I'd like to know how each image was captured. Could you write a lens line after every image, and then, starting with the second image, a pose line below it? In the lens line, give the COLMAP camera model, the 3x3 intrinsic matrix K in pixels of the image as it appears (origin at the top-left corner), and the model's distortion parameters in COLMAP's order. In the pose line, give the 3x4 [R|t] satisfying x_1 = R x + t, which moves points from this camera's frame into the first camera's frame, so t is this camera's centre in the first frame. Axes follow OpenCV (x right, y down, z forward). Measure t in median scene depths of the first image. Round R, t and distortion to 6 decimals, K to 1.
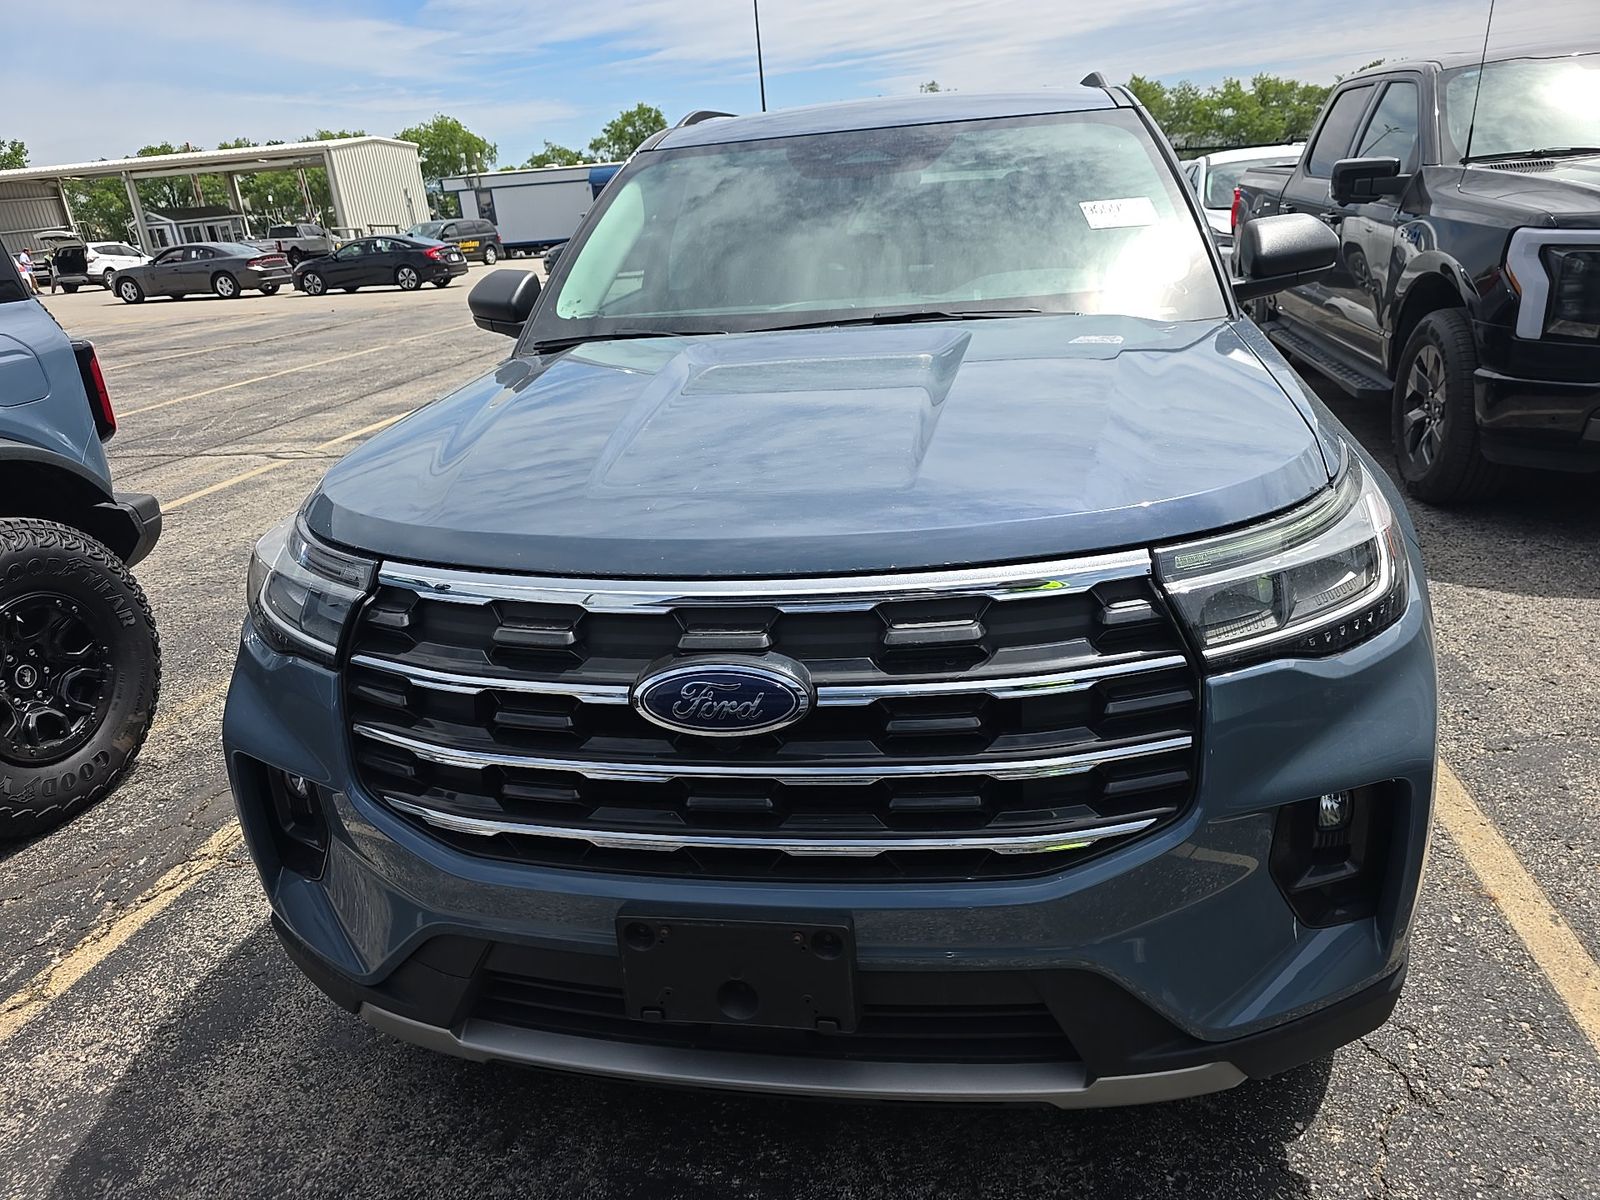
lens RADIAL K [[1092.0, 0, 799.1], [0, 1092.0, 603.8], [0, 0, 1]] dist [0.007255, 0.001858]
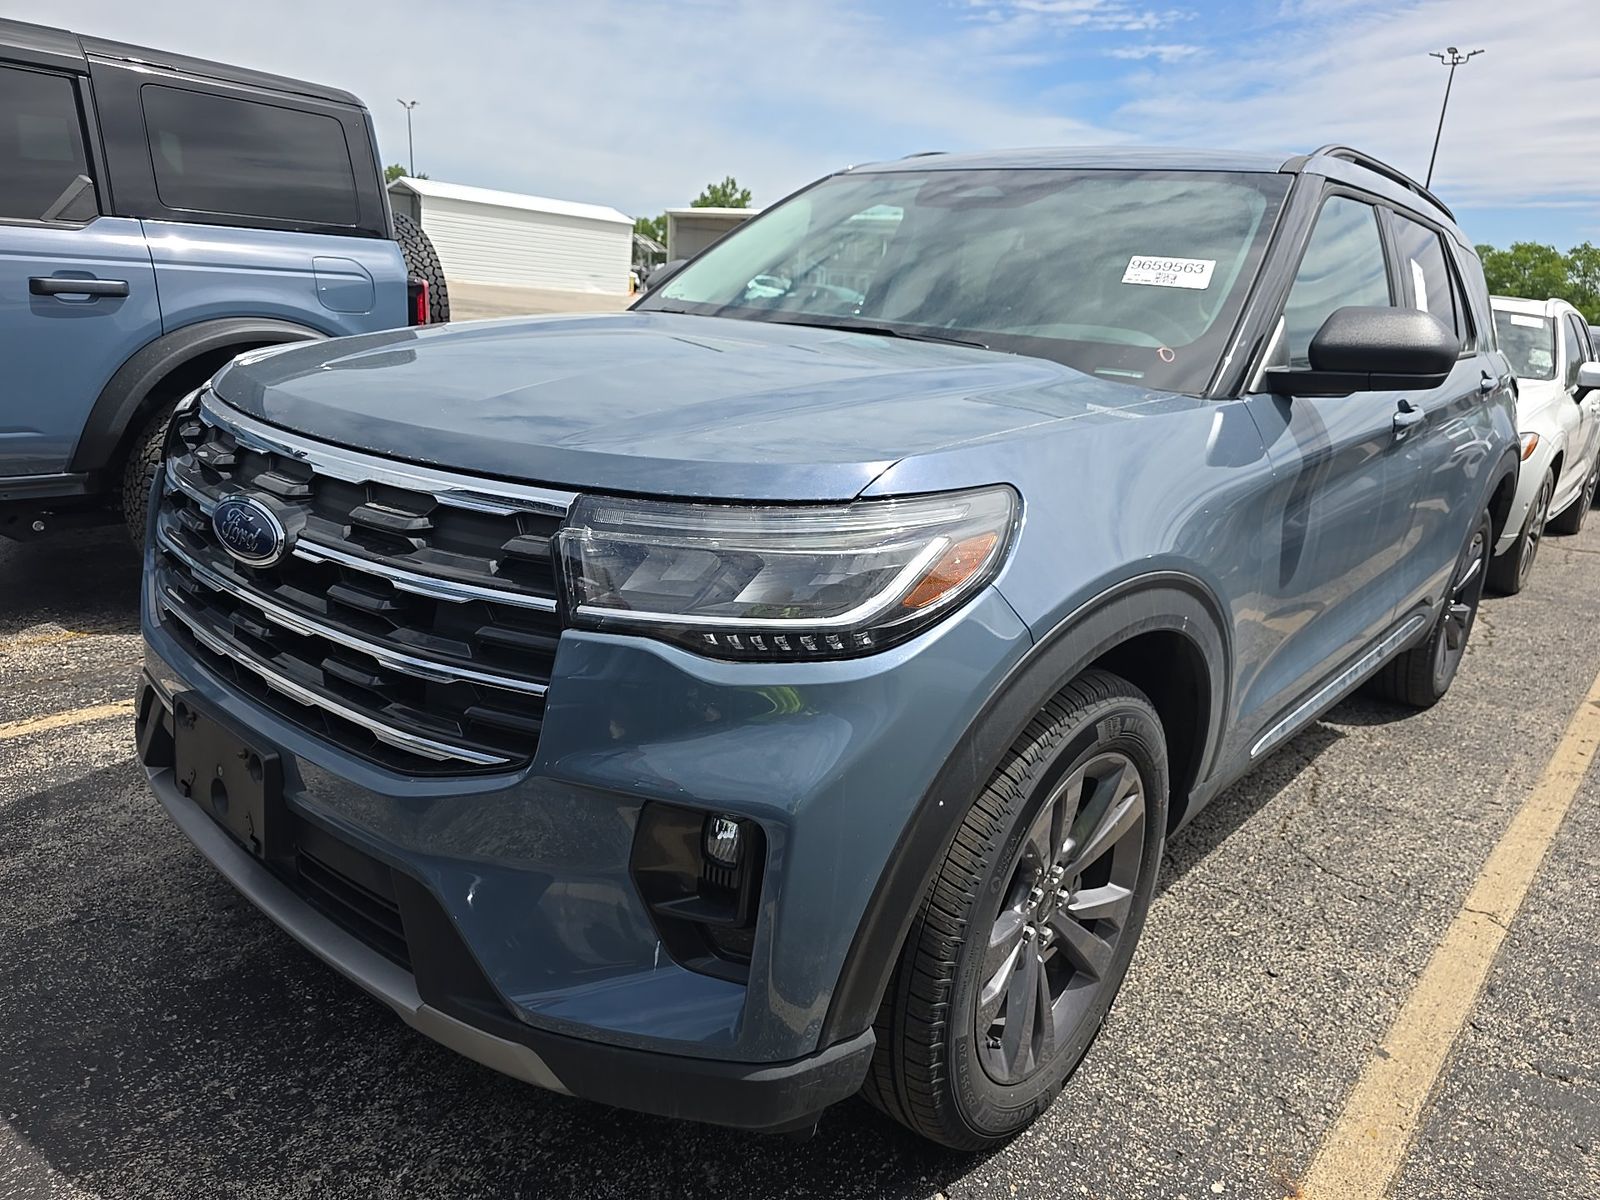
lens RADIAL K [[1092.0, 0, 805.1], [0, 1092.0, 597.8], [0, 0, 1]] dist [0.007255, 0.001858]
pose [[0.850772, 0.274695, -0.448029, 0.959382], [-0.310129, 0.950675, -0.006034, -0.018871], [0.424273, 0.144080, 0.893999, 0.220121]]
